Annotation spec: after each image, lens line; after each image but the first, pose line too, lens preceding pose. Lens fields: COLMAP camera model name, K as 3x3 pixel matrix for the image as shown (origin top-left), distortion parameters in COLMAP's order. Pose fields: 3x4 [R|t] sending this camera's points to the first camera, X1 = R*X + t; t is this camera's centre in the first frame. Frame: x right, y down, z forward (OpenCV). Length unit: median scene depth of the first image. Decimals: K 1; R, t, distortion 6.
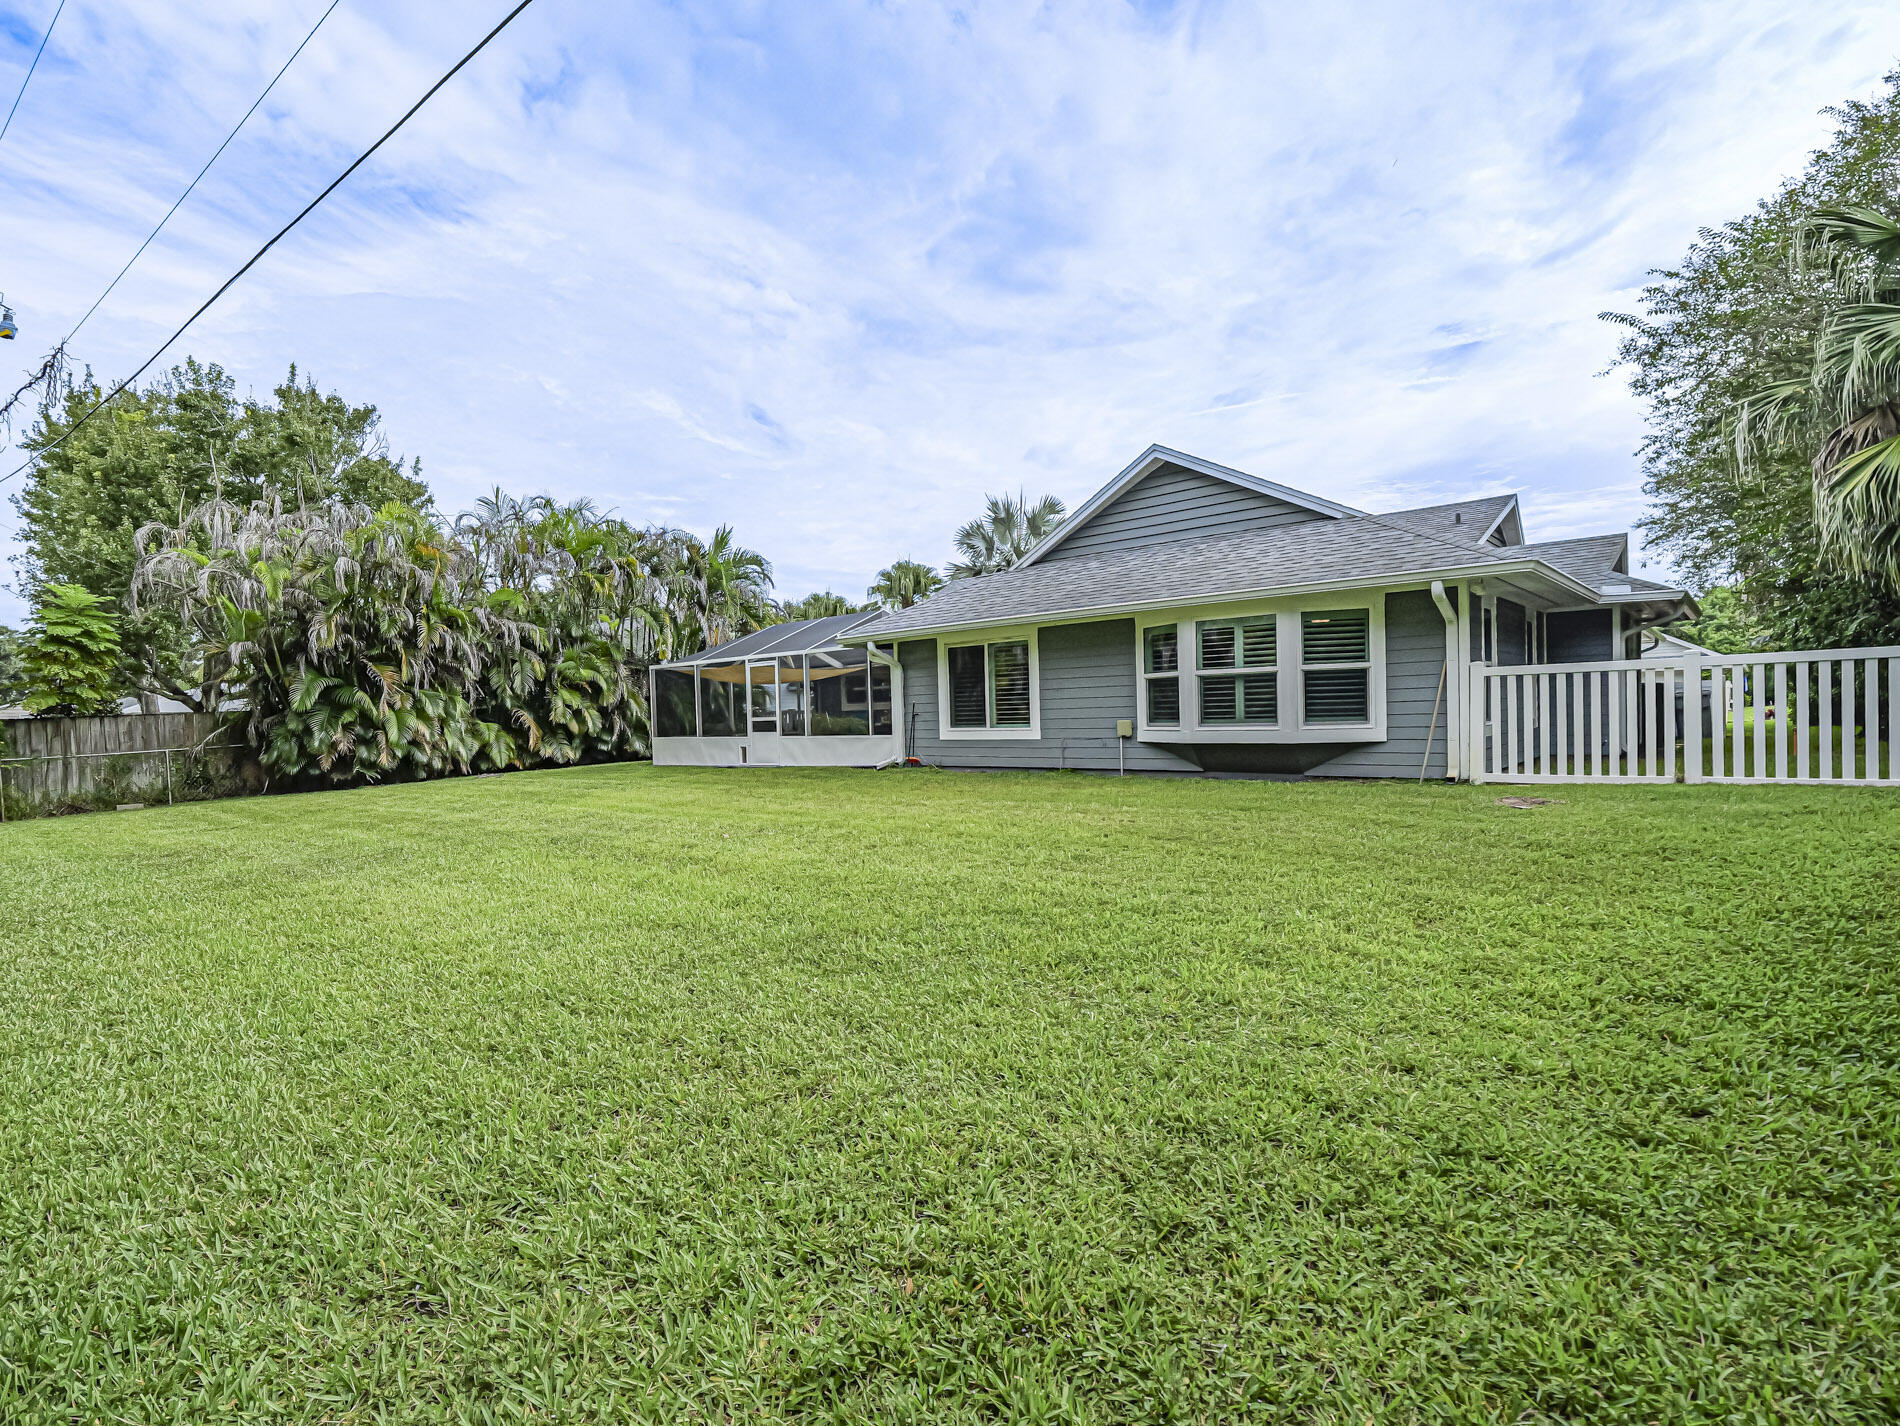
lens RADIAL K [[915.2, 0, 950.0], [0, 915.2, 713.0], [0, 0, 1]] dist [-0.013977, -0.001915]
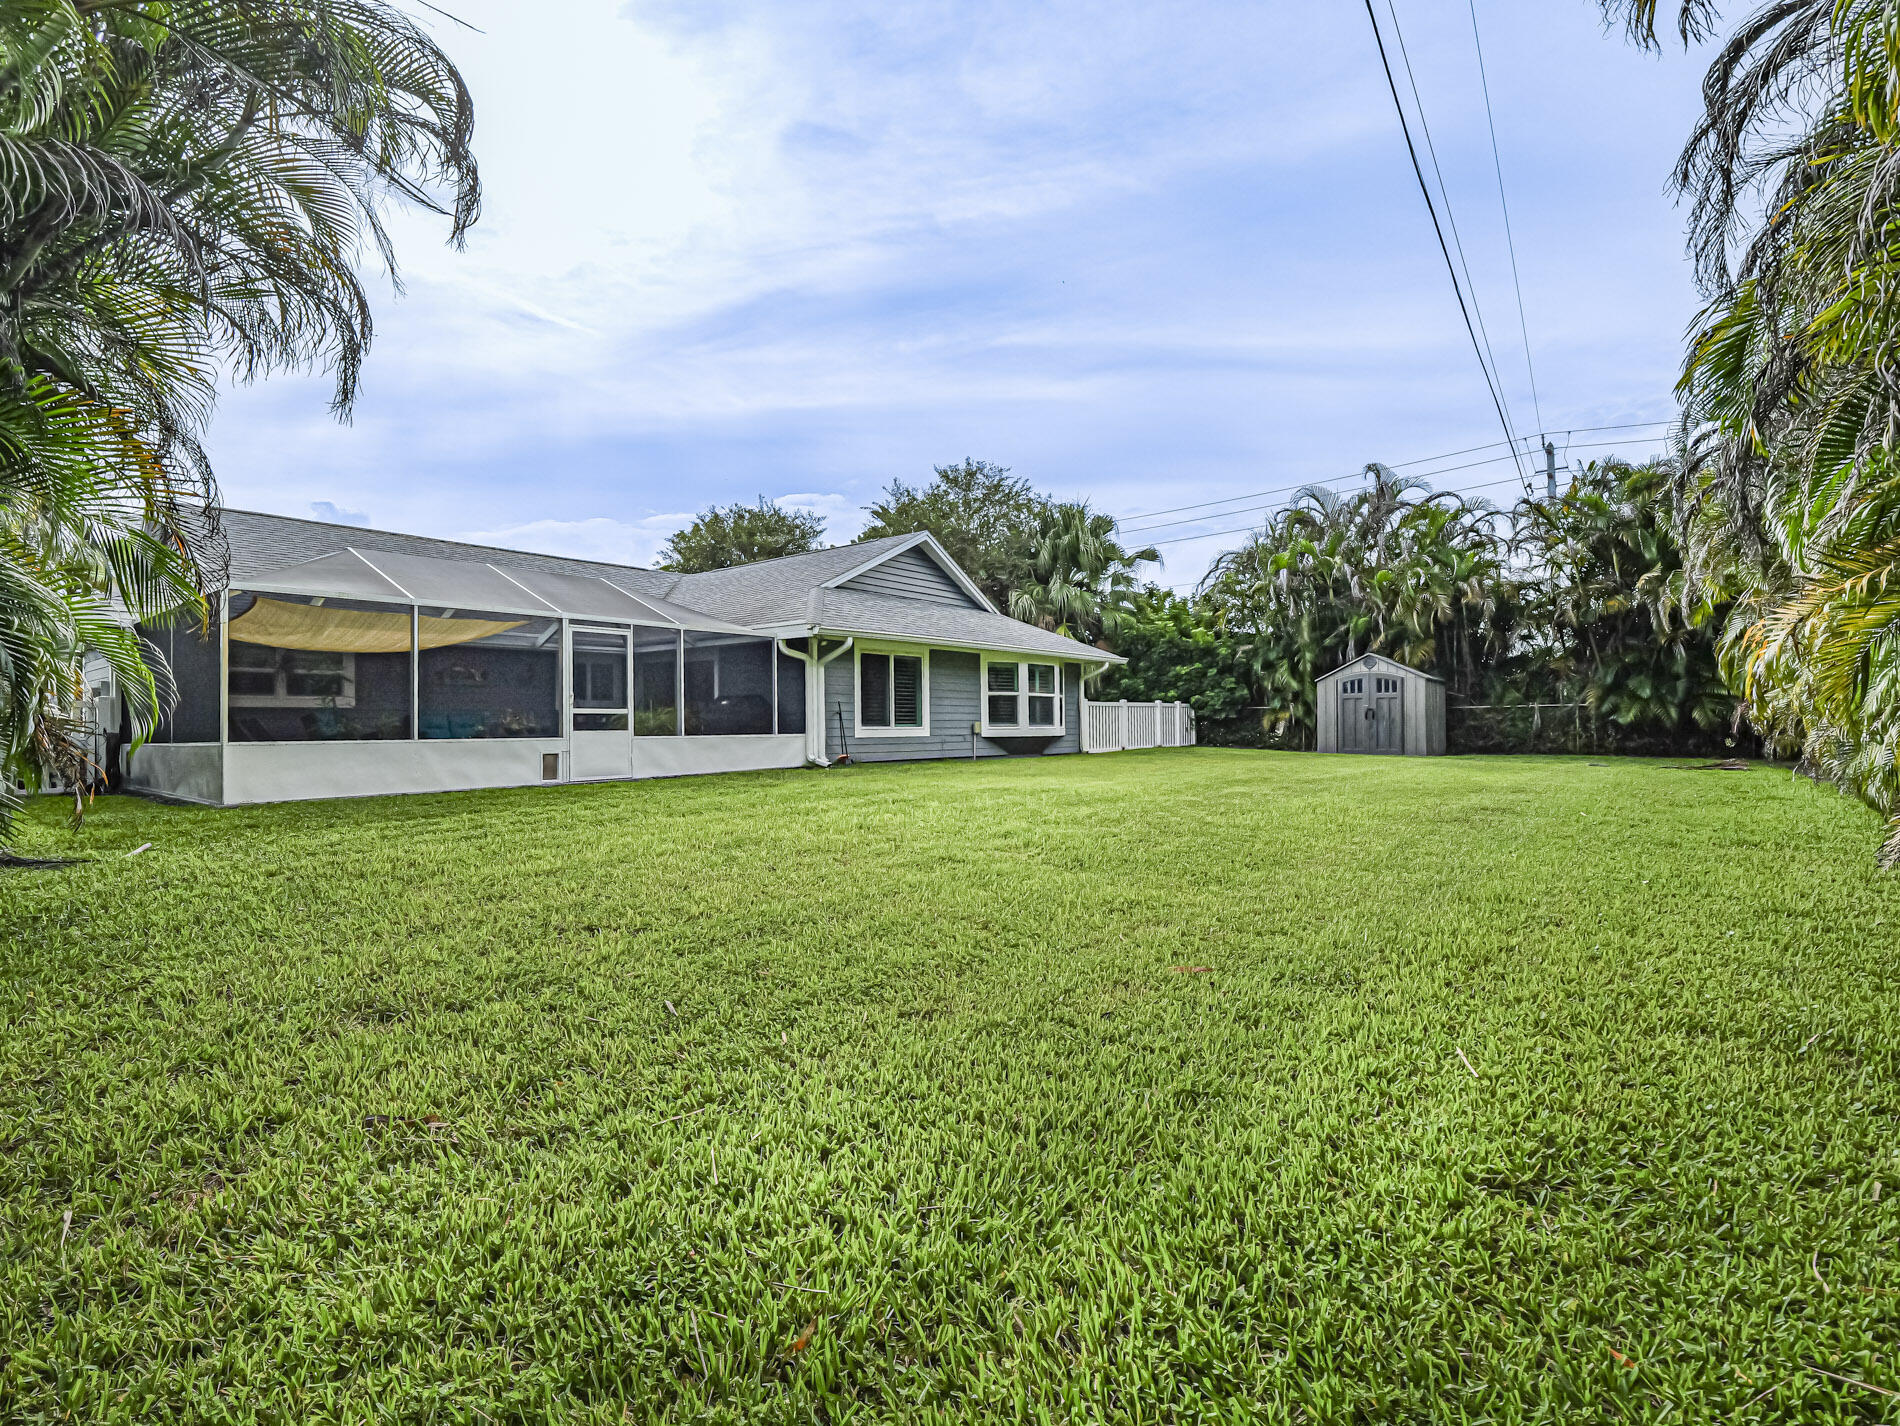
lens RADIAL K [[915.2, 0, 950.0], [0, 915.2, 713.0], [0, 0, 1]] dist [-0.013977, -0.001915]
pose [[0.004246, 0.026052, 0.999652, -1.070404], [-0.013076, 0.999577, -0.025995, 0.026528], [-0.999905, -0.012961, 0.004585, 0.894342]]
